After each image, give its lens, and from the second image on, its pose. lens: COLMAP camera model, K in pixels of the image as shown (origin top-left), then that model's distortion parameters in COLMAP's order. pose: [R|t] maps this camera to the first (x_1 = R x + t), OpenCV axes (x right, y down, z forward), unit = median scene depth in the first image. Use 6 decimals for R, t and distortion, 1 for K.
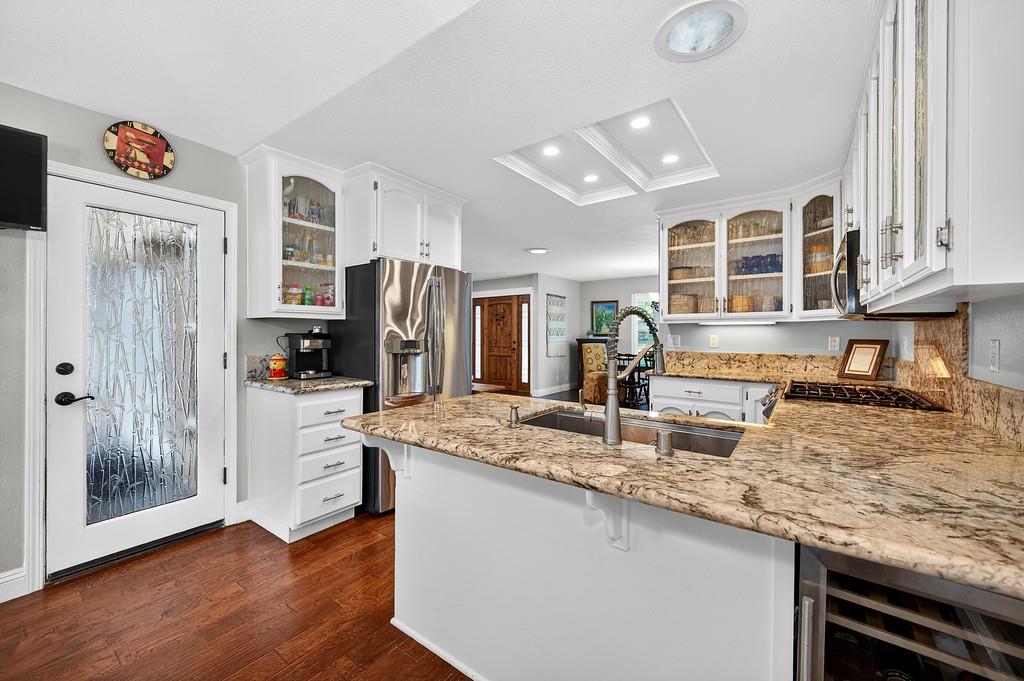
lens RADIAL K [[403.0, 0, 512.9], [0, 403.0, 332.4], [0, 0, 1]] dist [0.008024, -0.002013]
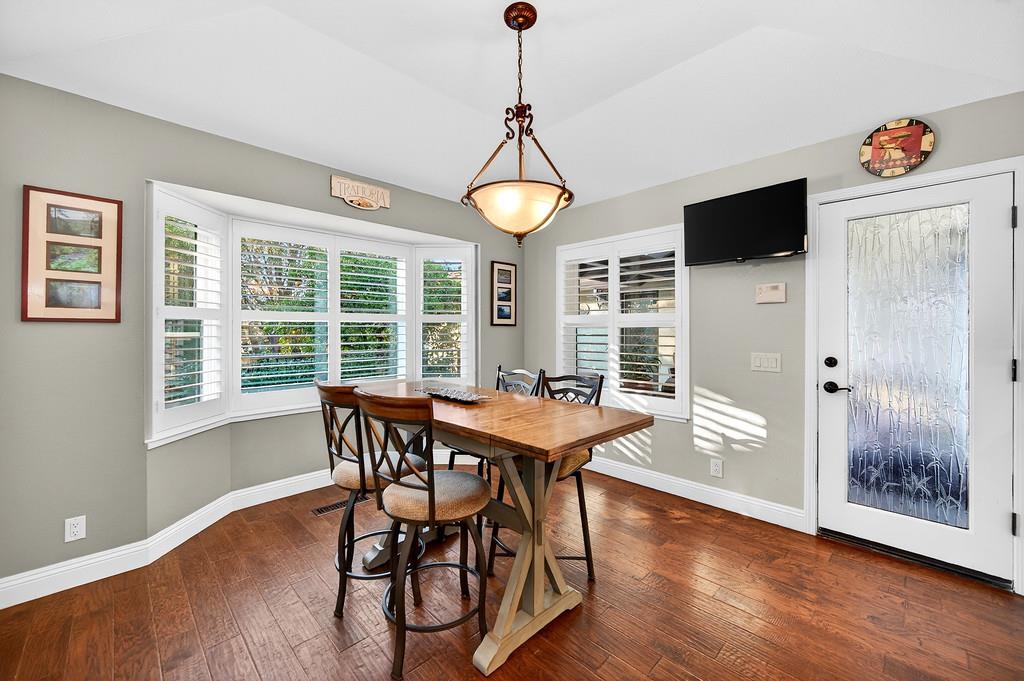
lens RADIAL K [[403.0, 0, 510.5], [0, 403.0, 328.7], [0, 0, 1]] dist [0.008024, -0.002013]
pose [[-0.148764, -0.004532, -0.988862, 0.140240], [-0.003251, 0.999986, -0.004094, -0.000713], [0.988867, 0.002606, -0.148777, 0.156033]]
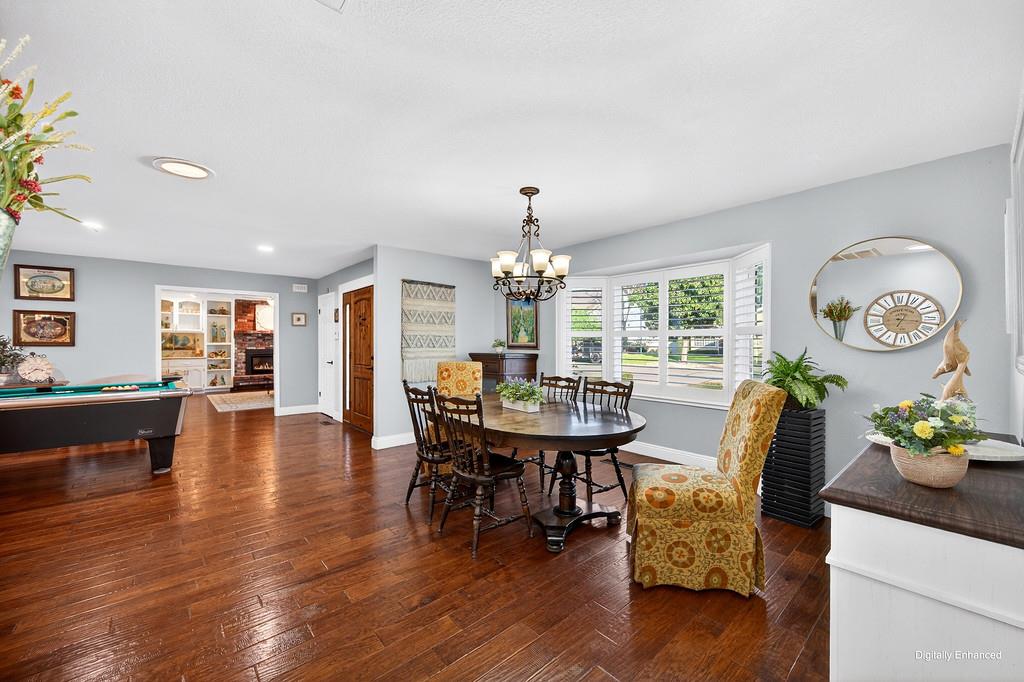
lens RADIAL K [[403.0, 0, 514.3], [0, 403.0, 342.6], [0, 0, 1]] dist [0.008024, -0.002013]
pose [[0.976101, 0.000117, -0.217318, 0.967576], [-0.000401, 0.999999, -0.001262, 0.000909], [0.217318, 0.001319, 0.976100, 1.116533]]
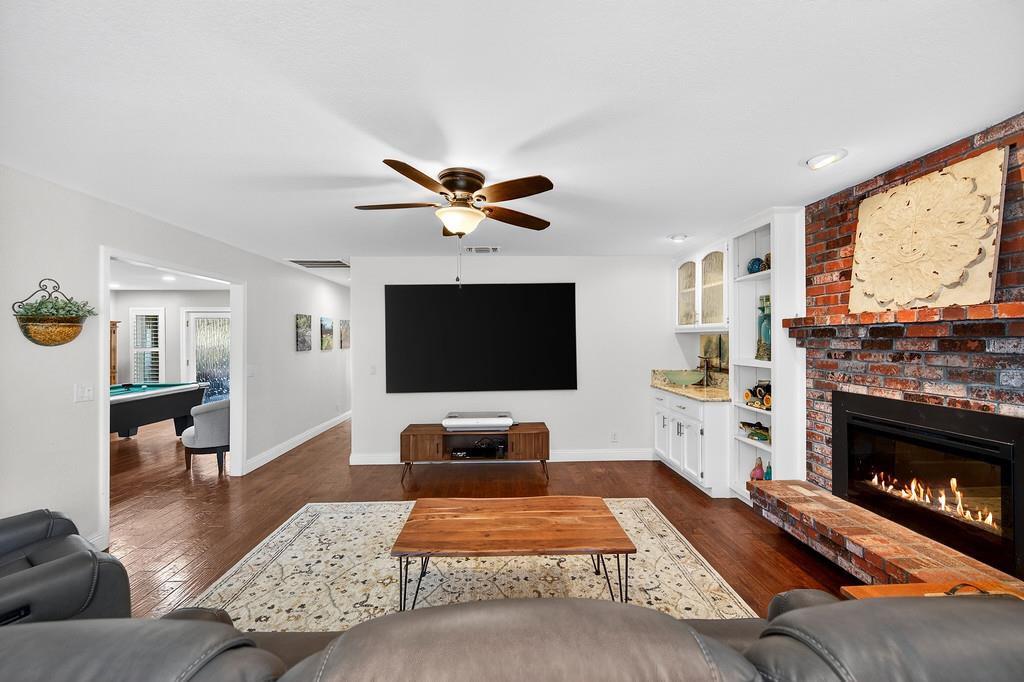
lens RADIAL K [[403.0, 0, 513.7], [0, 403.0, 336.5], [0, 0, 1]] dist [0.008024, -0.002013]
pose [[-0.781379, 0.001648, -0.624055, -0.921958], [0.007201, 0.999954, -0.006376, -0.059342], [0.624015, -0.009476, -0.781355, 4.208470]]
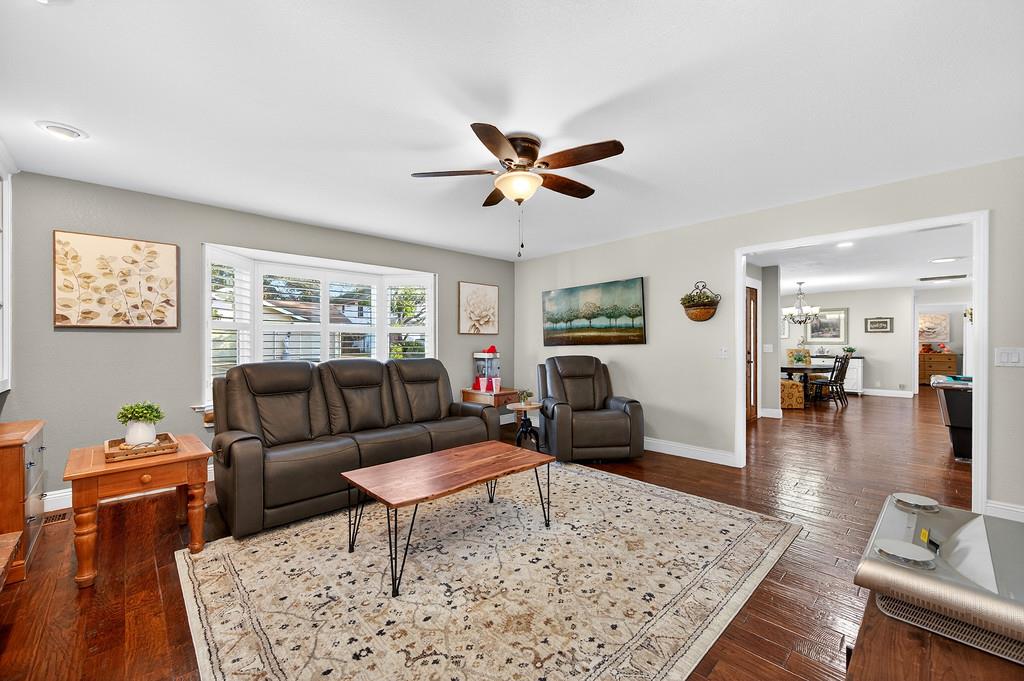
lens RADIAL K [[403.0, 0, 508.6], [0, 403.0, 341.7], [0, 0, 1]] dist [0.008024, -0.002013]
pose [[0.178278, -0.002860, 0.983976, -2.087334], [-0.000051, 0.999996, 0.002916, 0.008006], [-0.983980, -0.000570, 0.178277, 3.431054]]
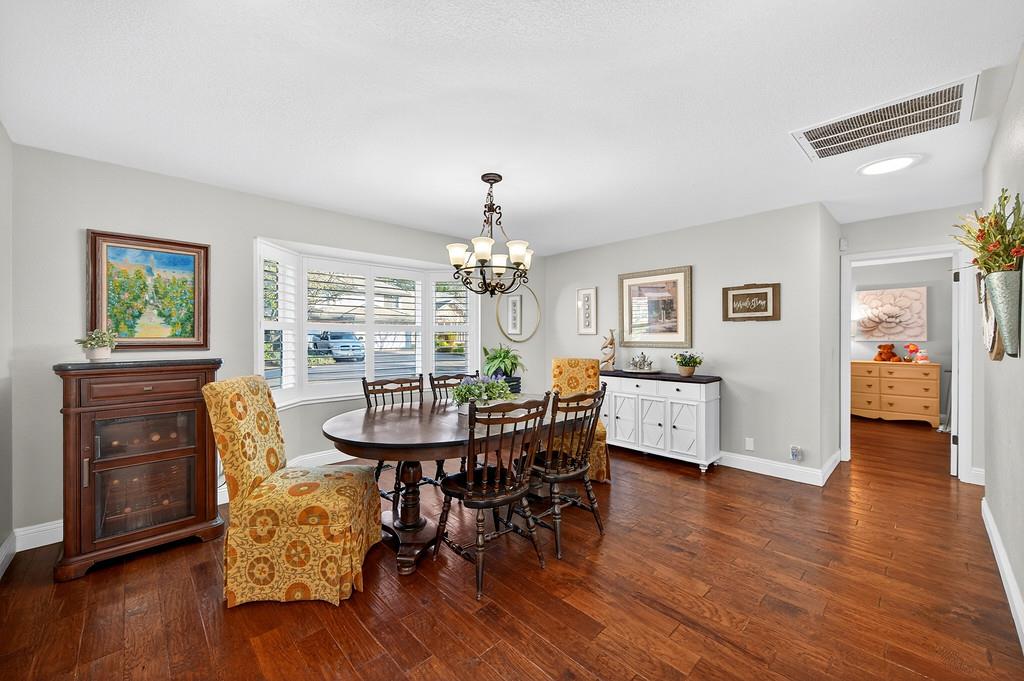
lens RADIAL K [[403.0, 0, 506.4], [0, 403.0, 337.8], [0, 0, 1]] dist [0.008024, -0.002013]
pose [[0.174696, 0.000756, 0.984622, -0.100105], [0.002953, 0.999995, -0.001292, 0.002861], [-0.984618, 0.003134, 0.174693, 1.862214]]
